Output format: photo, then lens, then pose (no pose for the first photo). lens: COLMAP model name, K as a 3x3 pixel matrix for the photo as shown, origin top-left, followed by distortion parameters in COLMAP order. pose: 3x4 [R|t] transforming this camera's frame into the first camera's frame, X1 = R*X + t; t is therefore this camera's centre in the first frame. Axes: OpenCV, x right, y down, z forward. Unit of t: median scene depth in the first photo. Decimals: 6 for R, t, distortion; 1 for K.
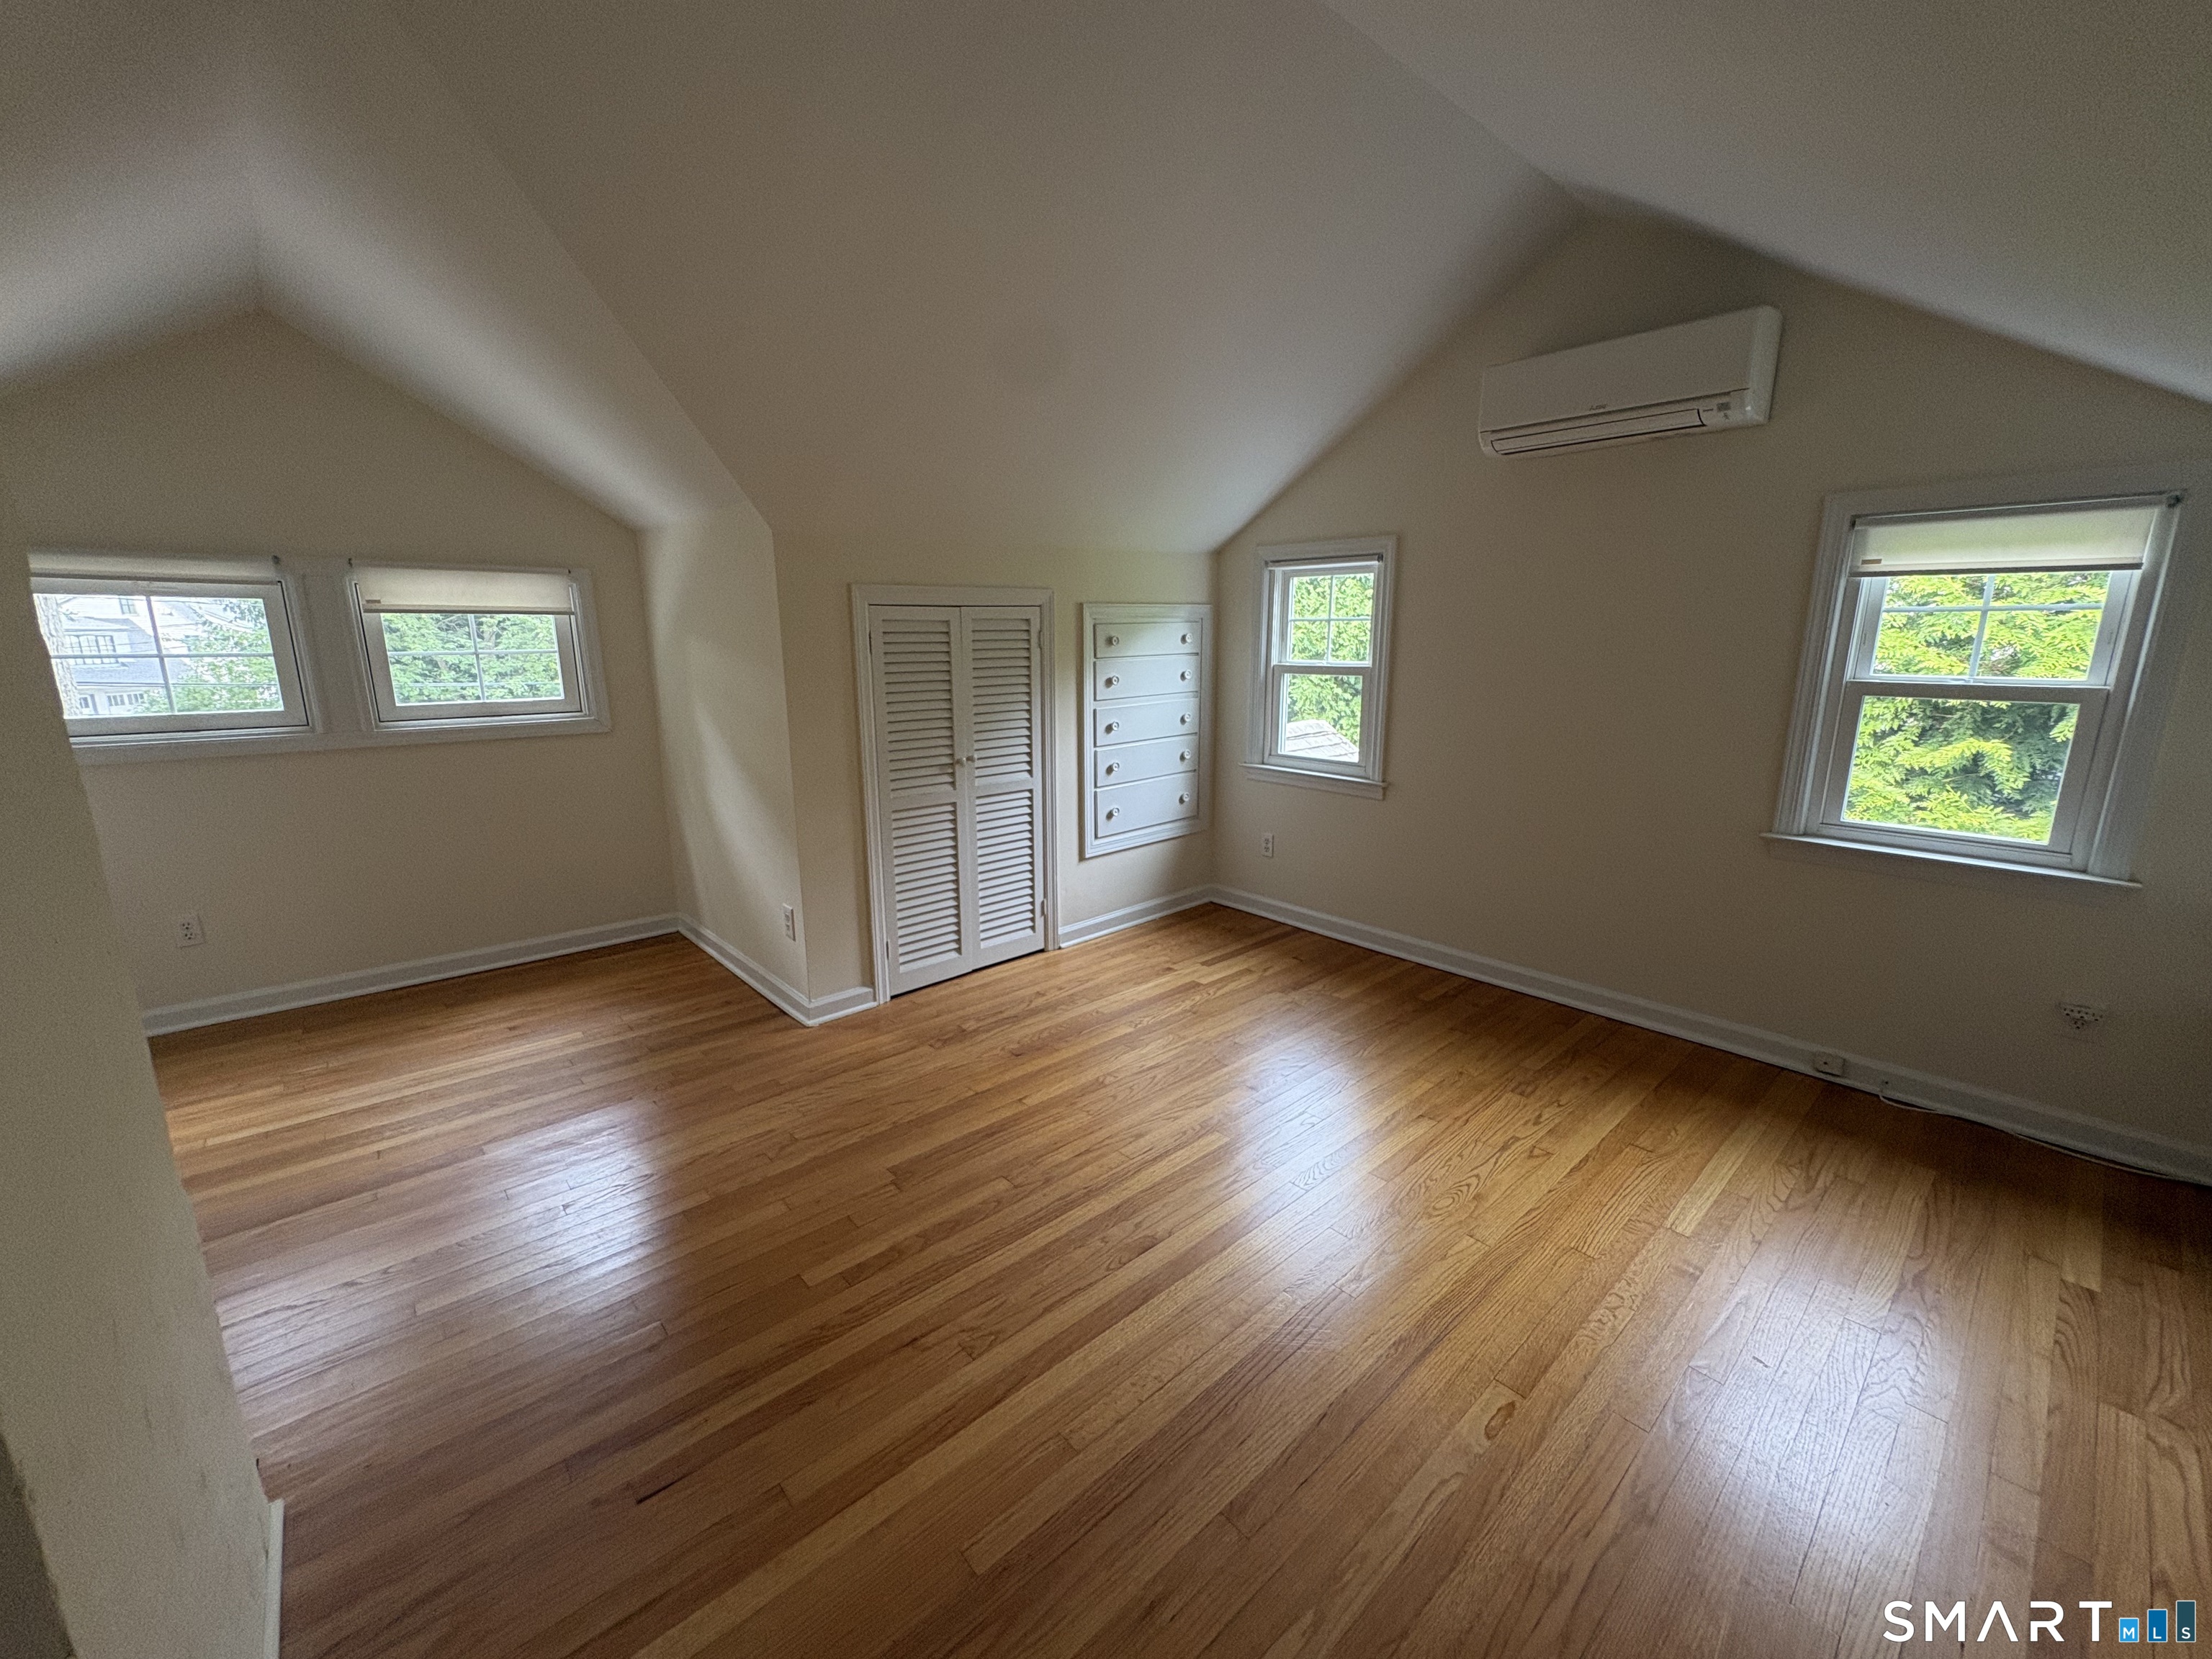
lens RADIAL K [[882.0, 0, 1095.5], [0, 882.0, 831.9], [0, 0, 1]] dist [0.000055, 0.000580]
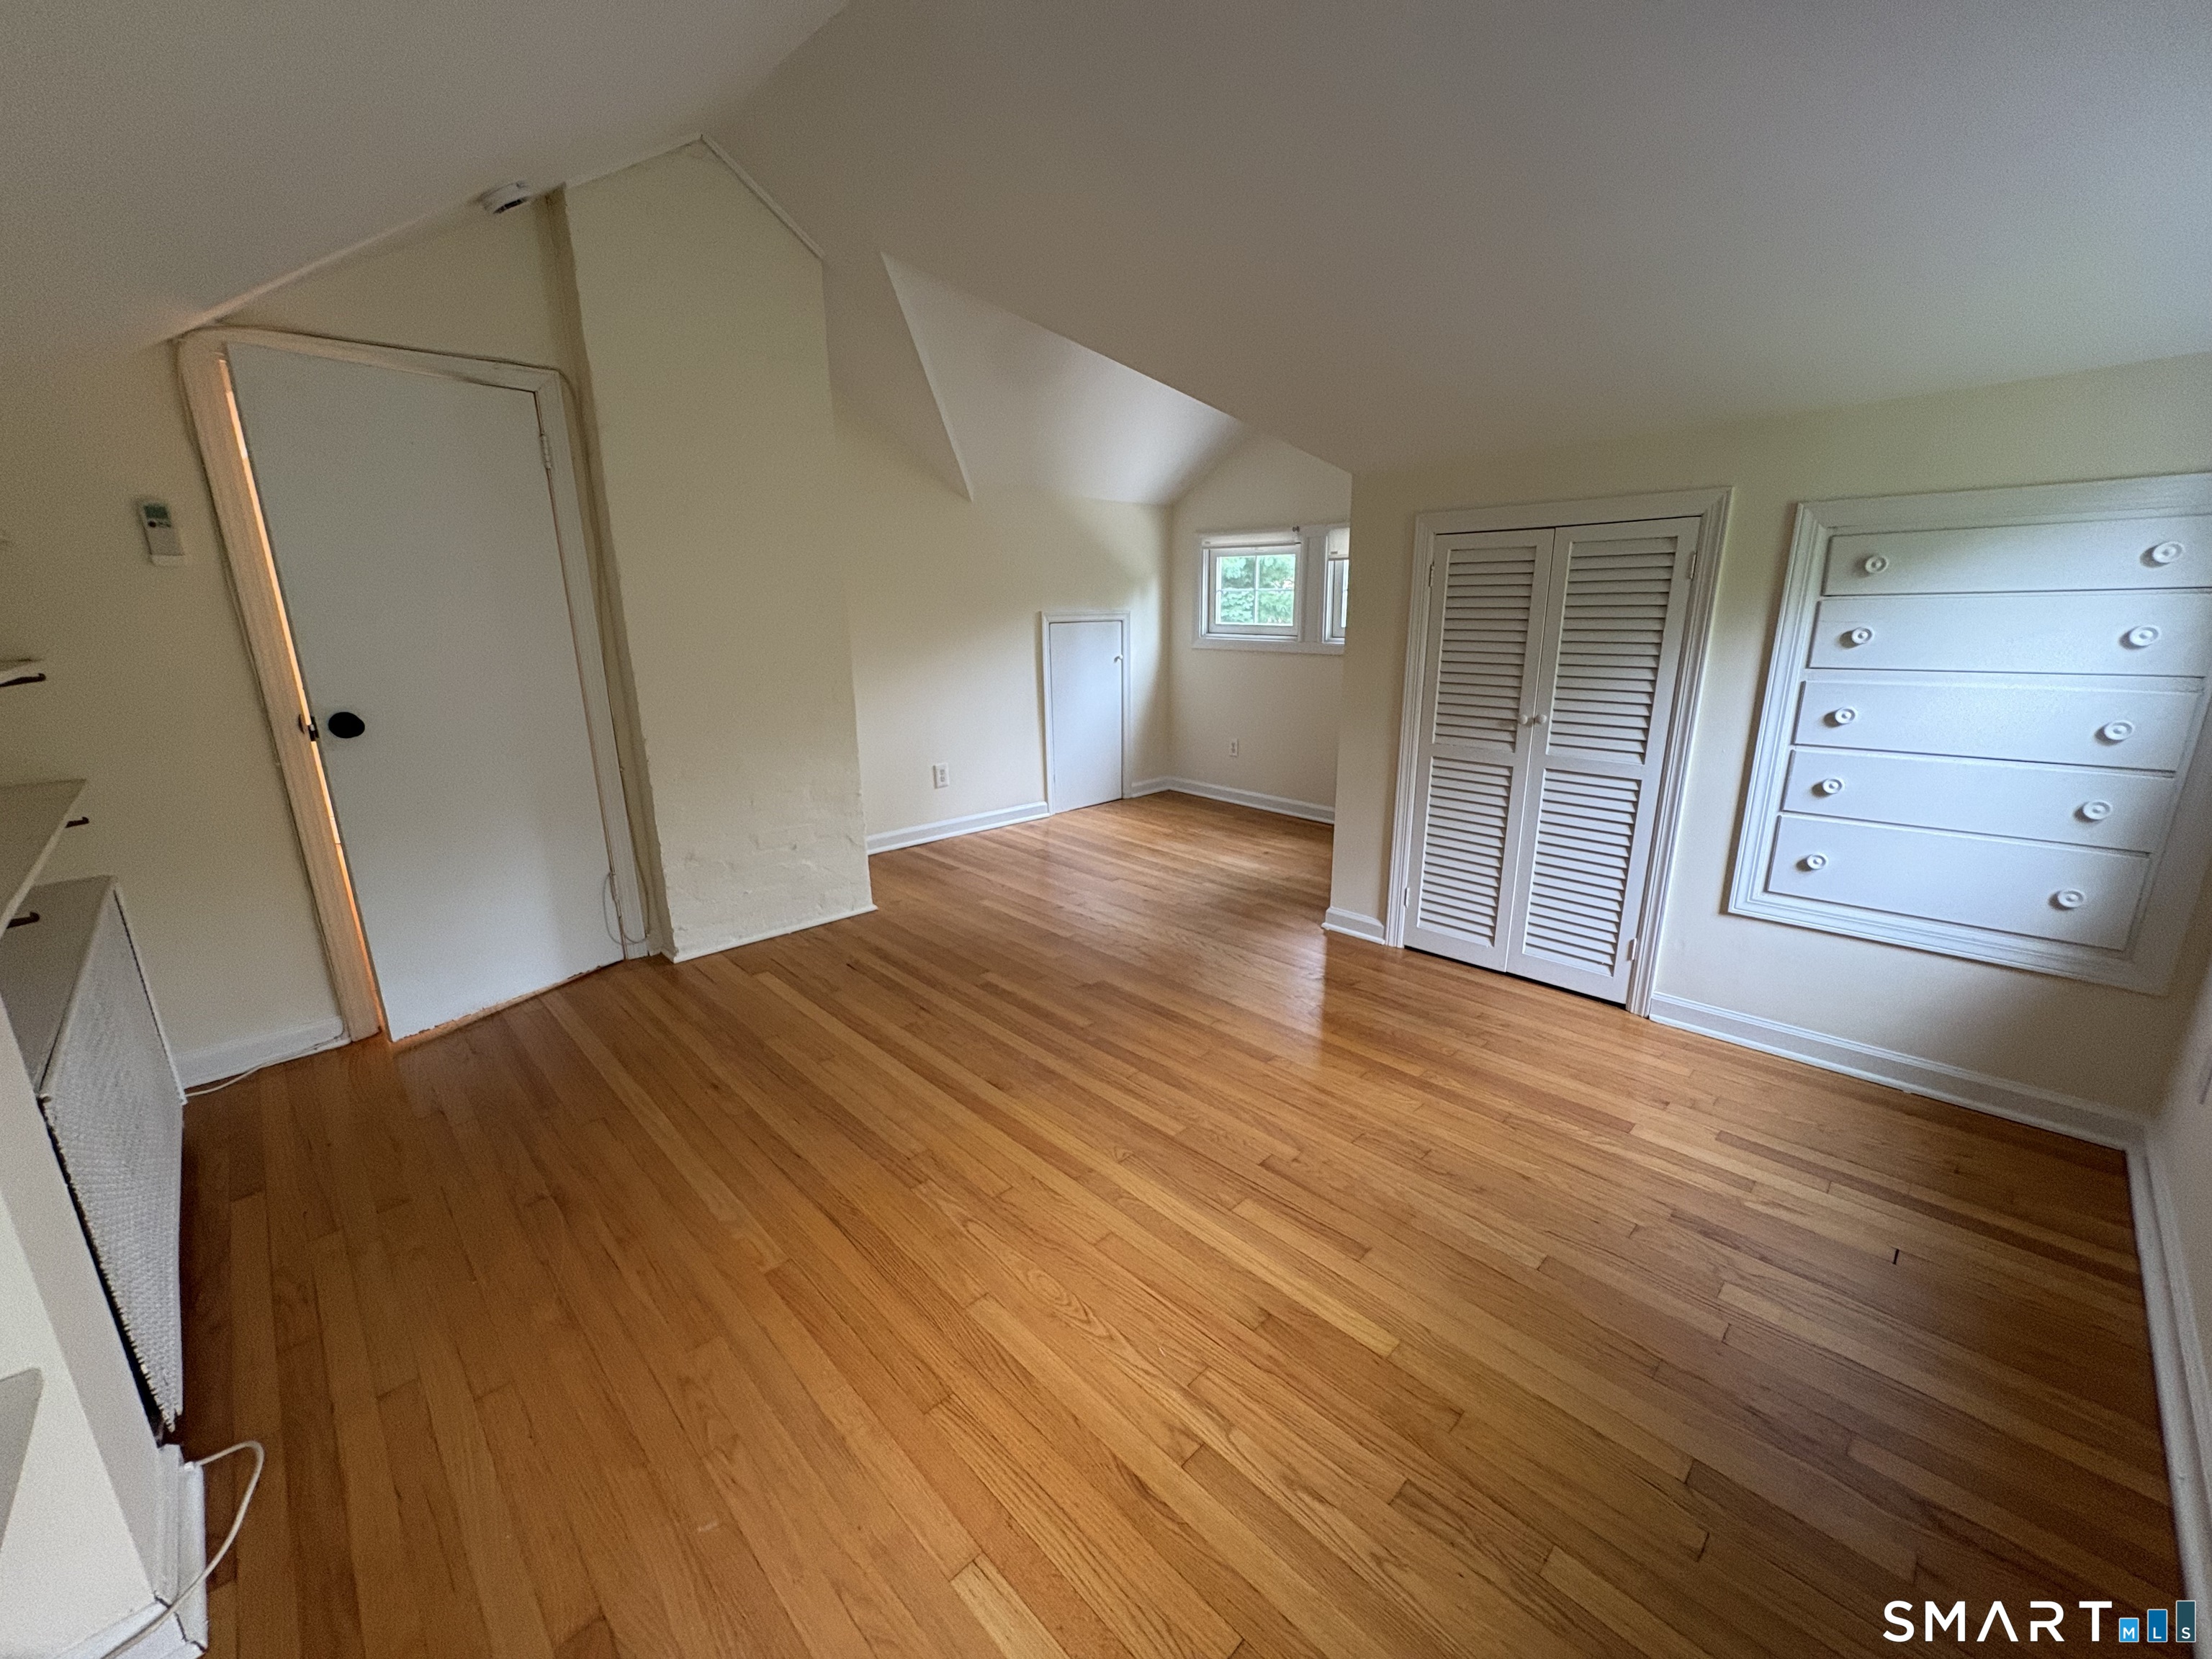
lens RADIAL K [[882.0, 0, 1111.3], [0, 882.0, 825.8], [0, 0, 1]] dist [0.000055, 0.000580]
pose [[0.052345, 0.255713, -0.965335, 0.675516], [-0.207502, 0.948347, 0.239961, -0.107367], [0.976833, 0.187748, 0.102702, 0.576467]]
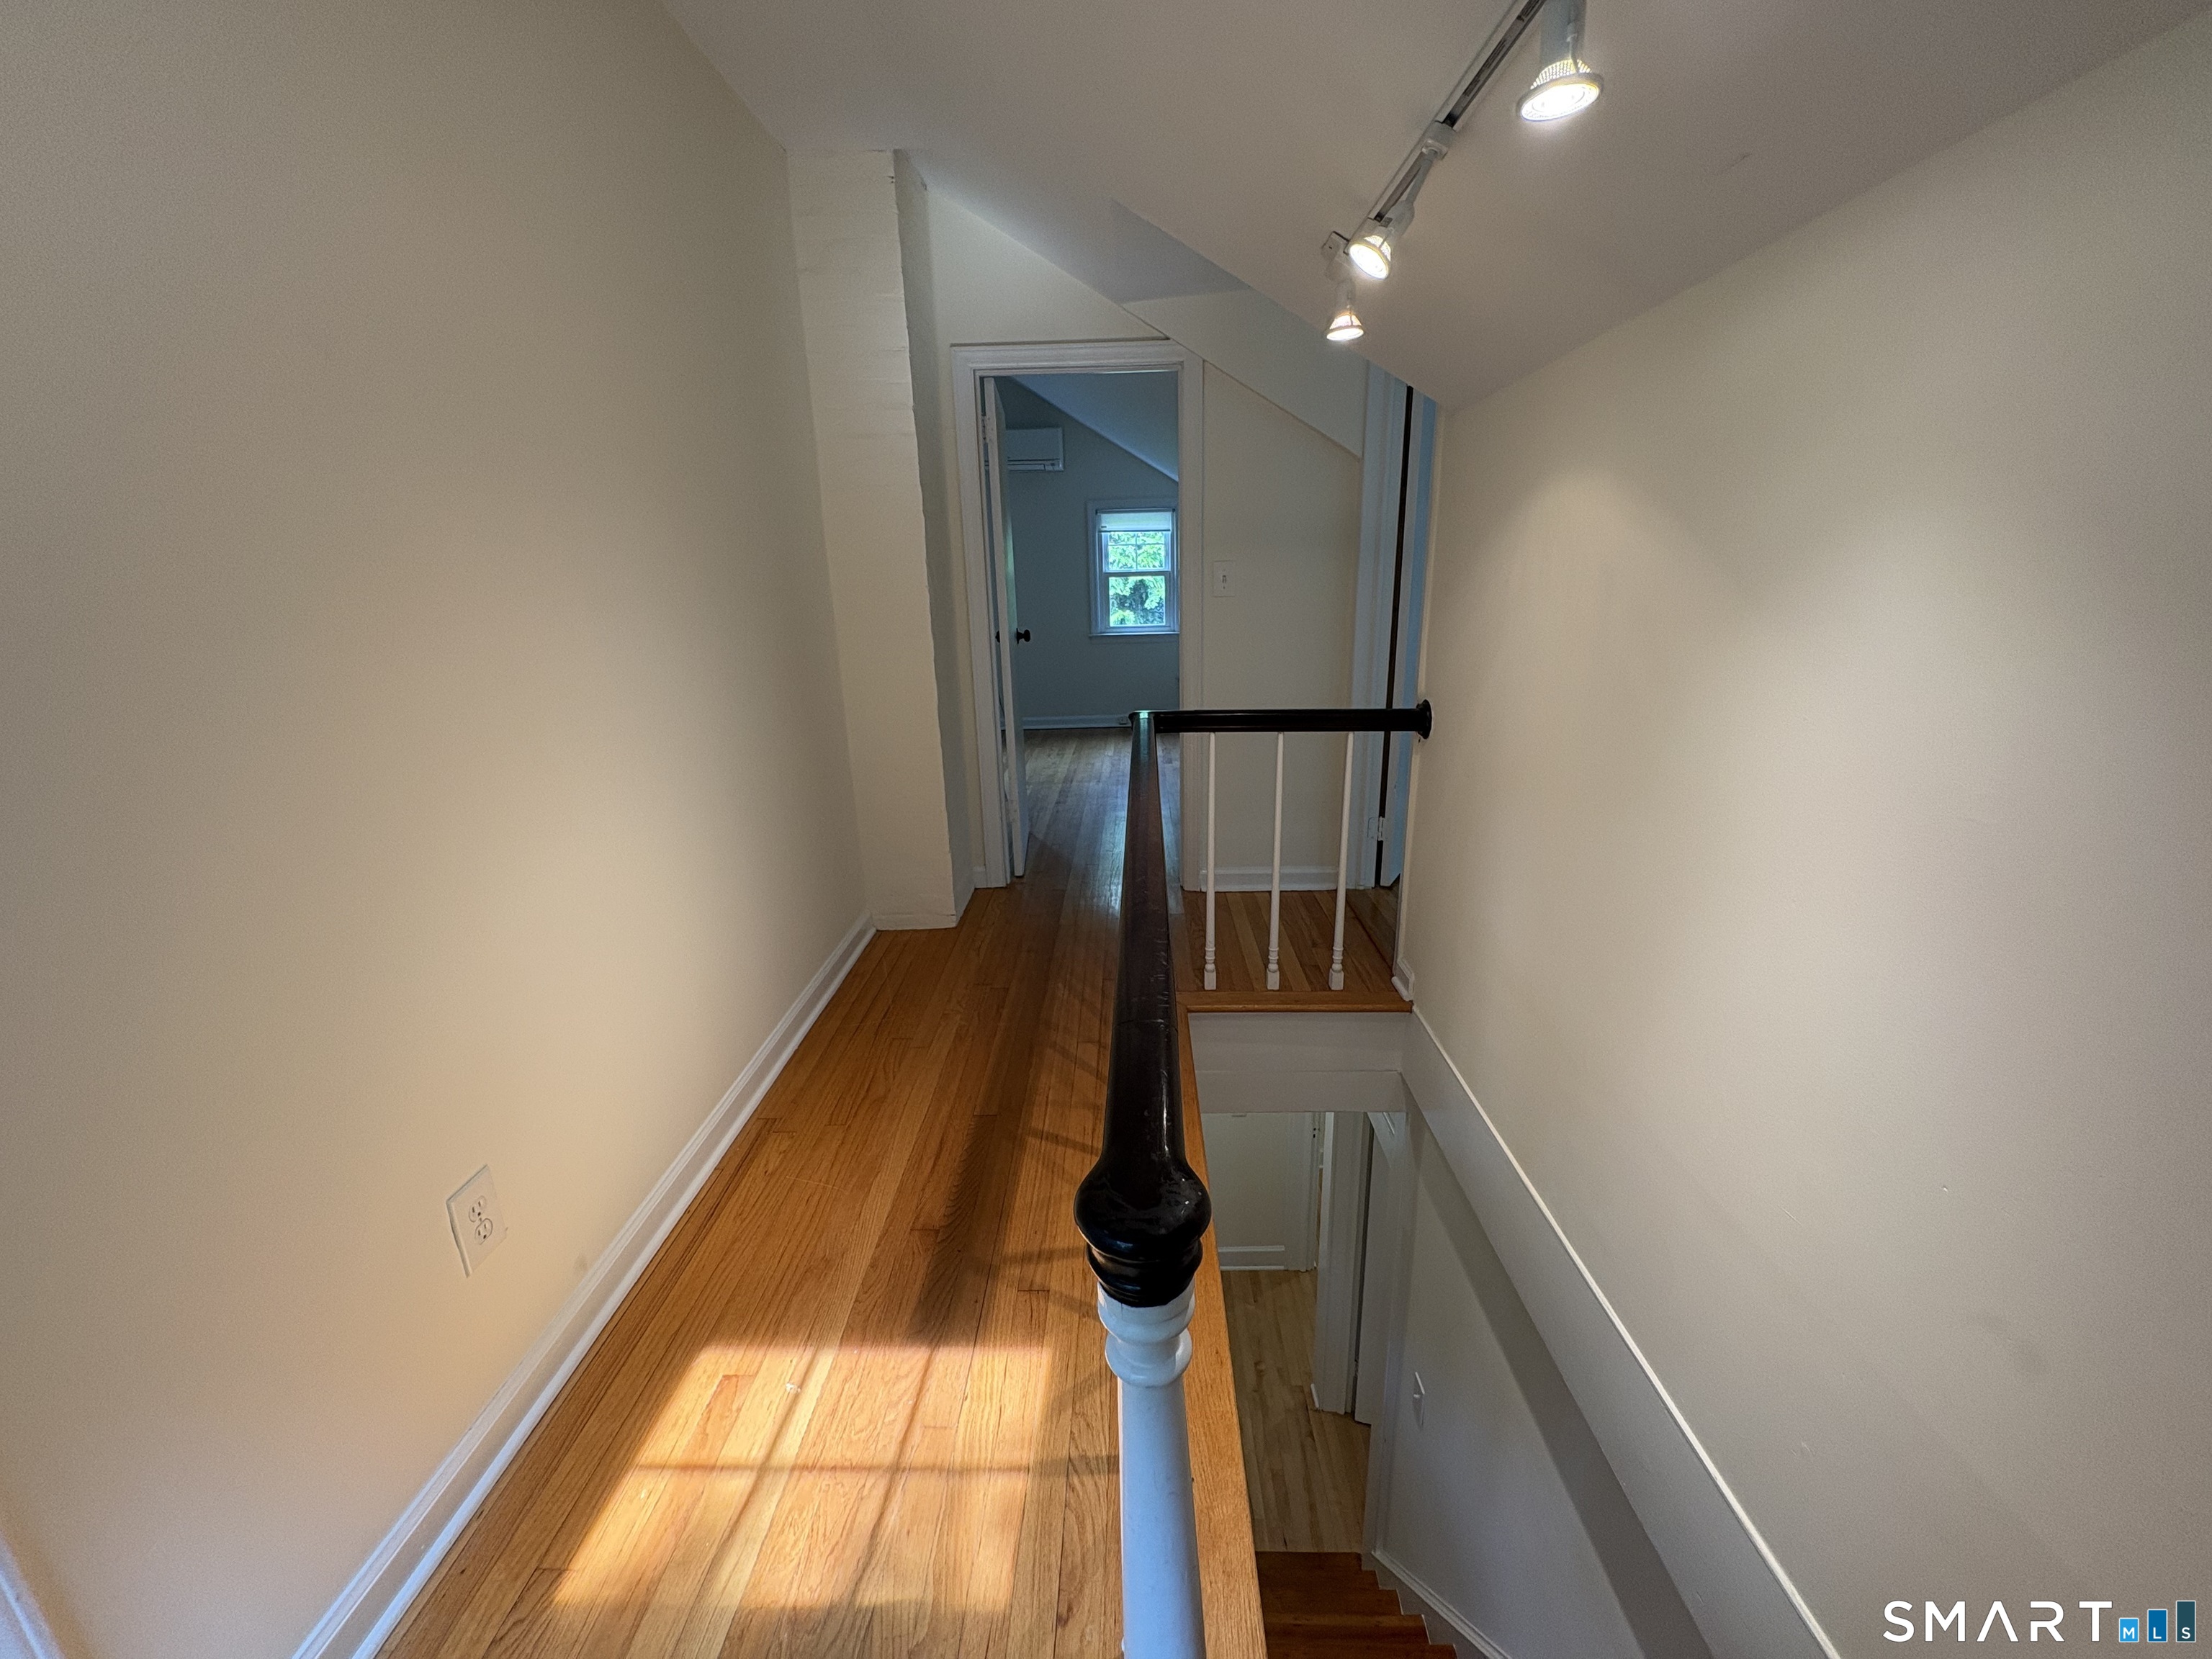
lens RADIAL K [[882.0, 0, 1103.8], [0, 882.0, 827.7], [0, 0, 1]] dist [0.000055, 0.000580]
pose [[0.687735, -0.221278, 0.691416, -0.837715], [0.188354, 0.974188, 0.124424, 0.181008], [-0.701102, 0.044661, 0.711662, -0.621545]]
